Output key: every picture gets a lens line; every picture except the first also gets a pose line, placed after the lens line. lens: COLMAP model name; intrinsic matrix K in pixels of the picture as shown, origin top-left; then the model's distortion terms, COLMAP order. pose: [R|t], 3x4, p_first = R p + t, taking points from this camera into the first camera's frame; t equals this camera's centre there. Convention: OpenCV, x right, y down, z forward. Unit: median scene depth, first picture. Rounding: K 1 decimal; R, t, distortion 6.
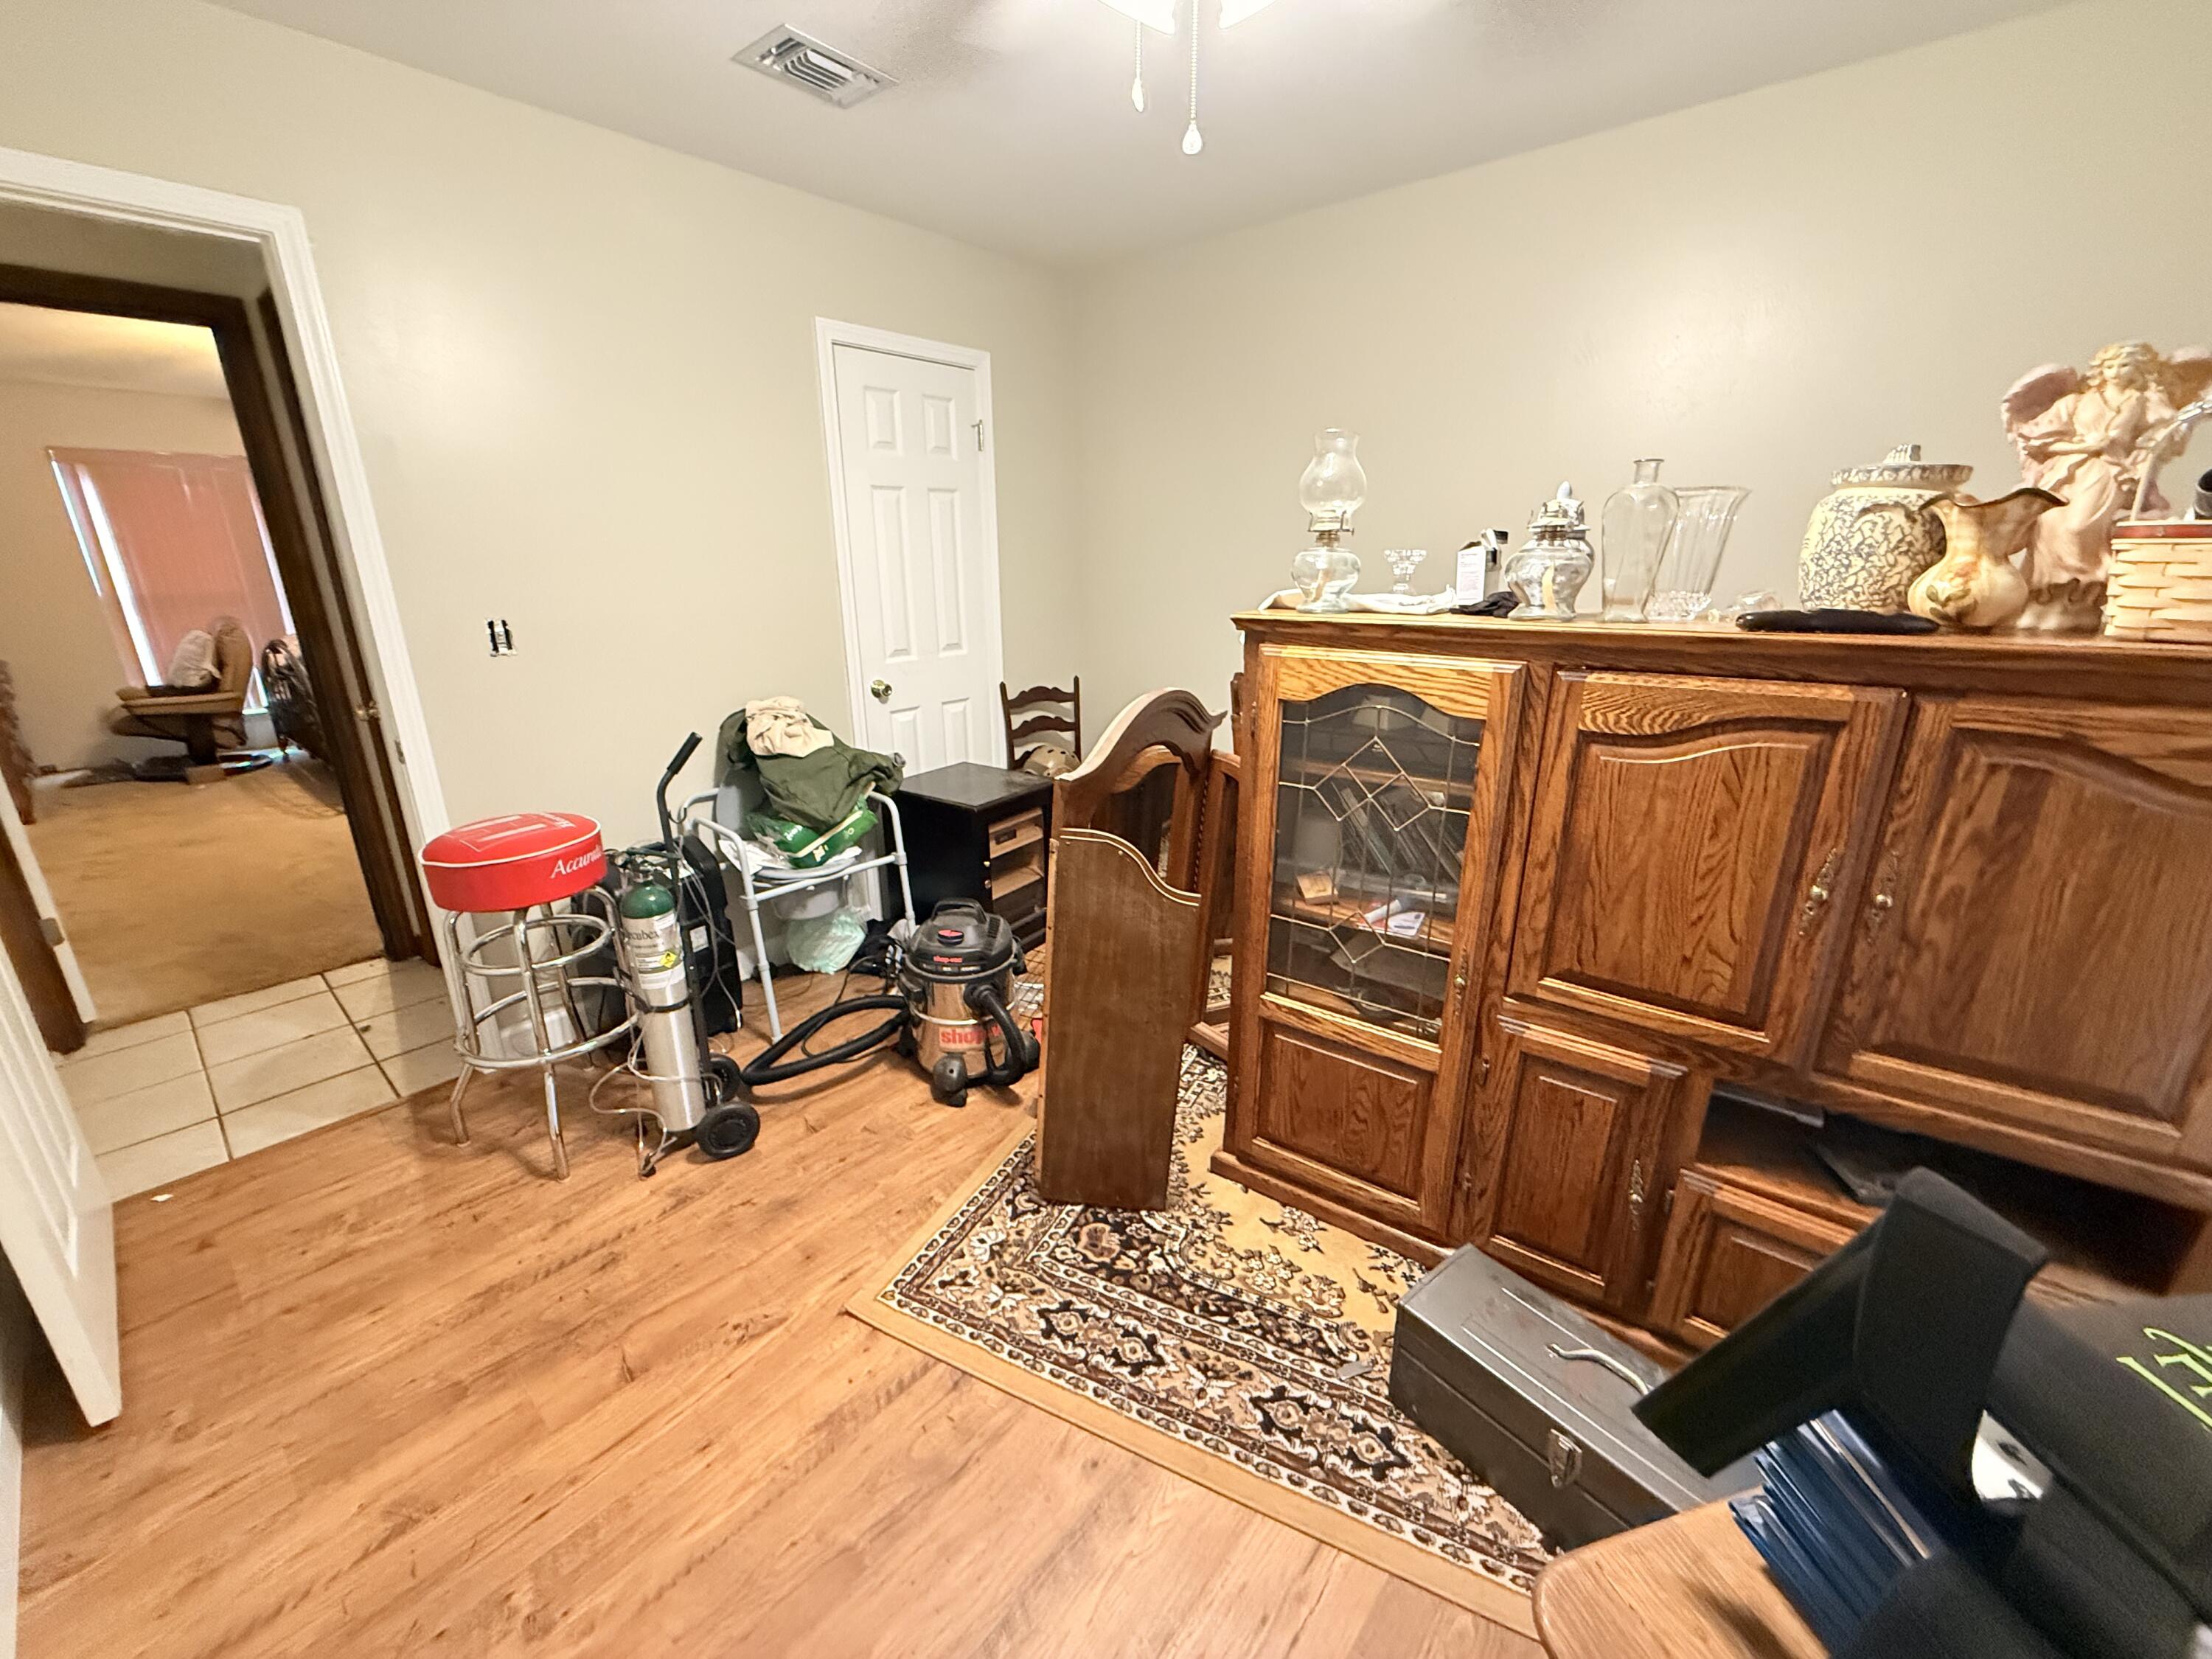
lens RADIAL K [[878.7, 0, 1104.4], [0, 878.7, 829.7], [0, 0, 1]] dist [0.002669, 0.000440]
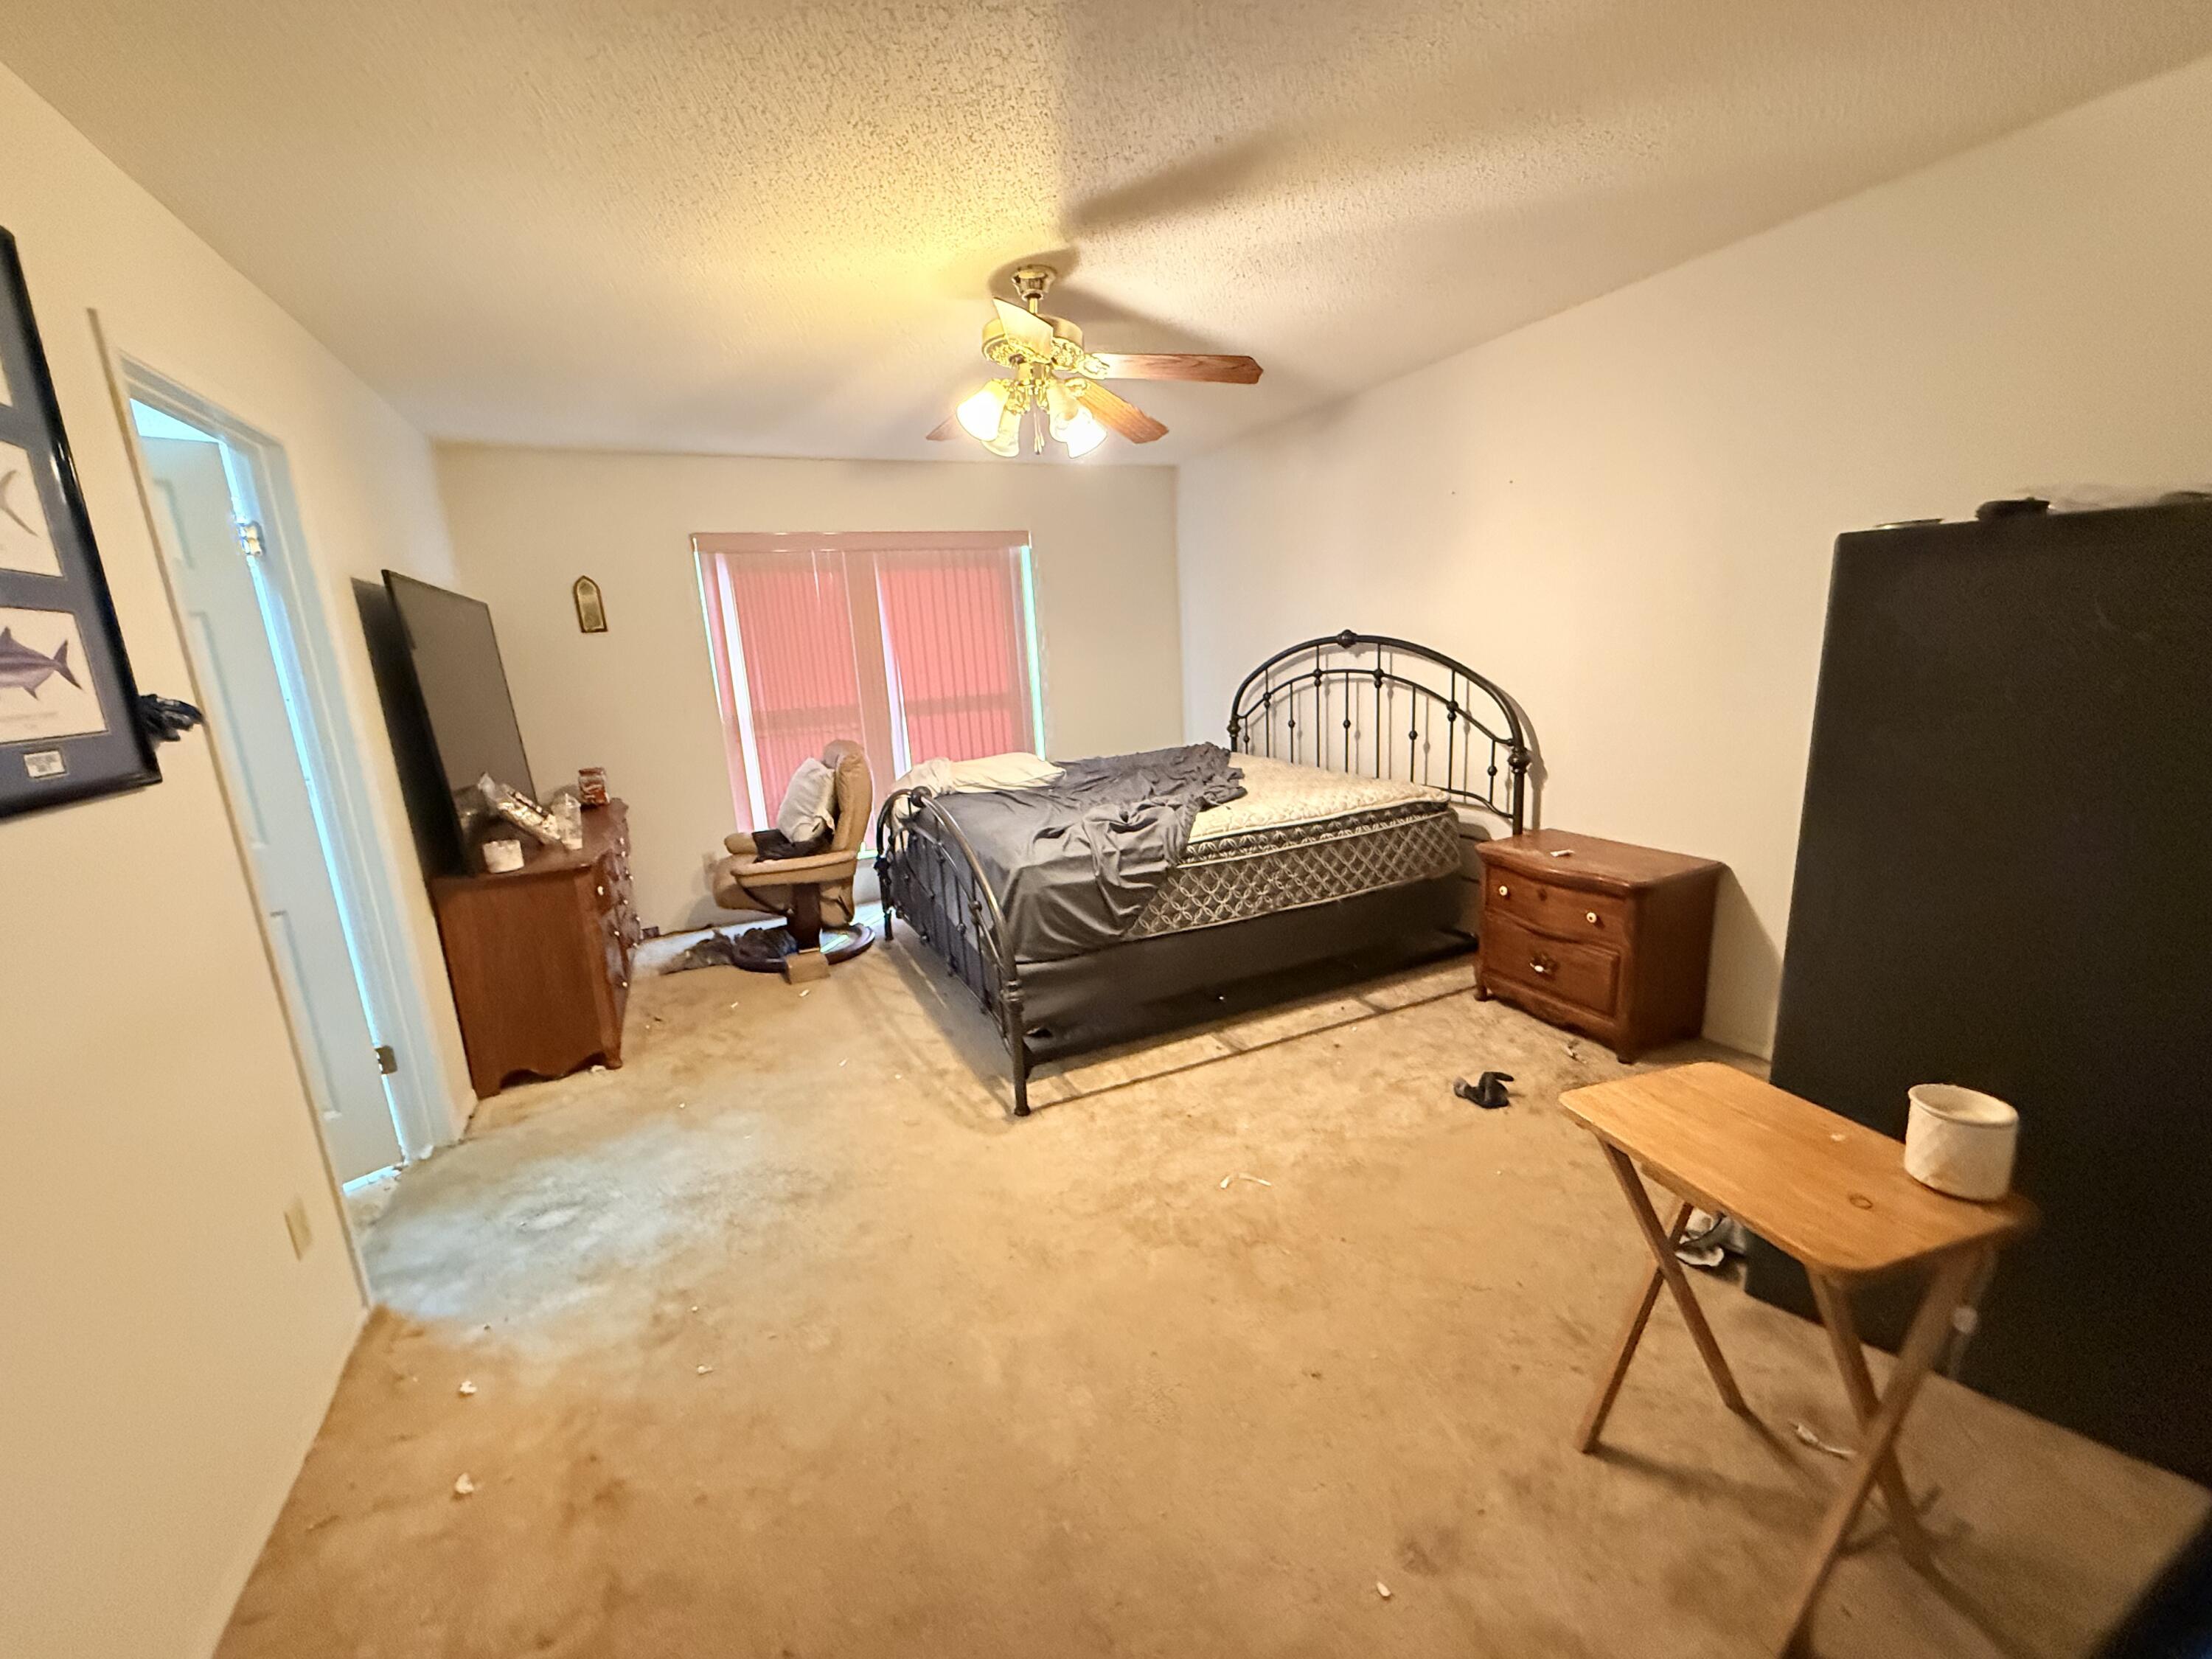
lens RADIAL K [[878.7, 0, 1101.5], [0, 878.7, 826.5], [0, 0, 1]] dist [0.002669, 0.000440]
pose [[0.914843, 0.041140, -0.401708, -0.522136], [-0.070301, 0.995831, -0.058117, -0.148896], [0.397643, 0.081408, 0.913922, 0.438312]]
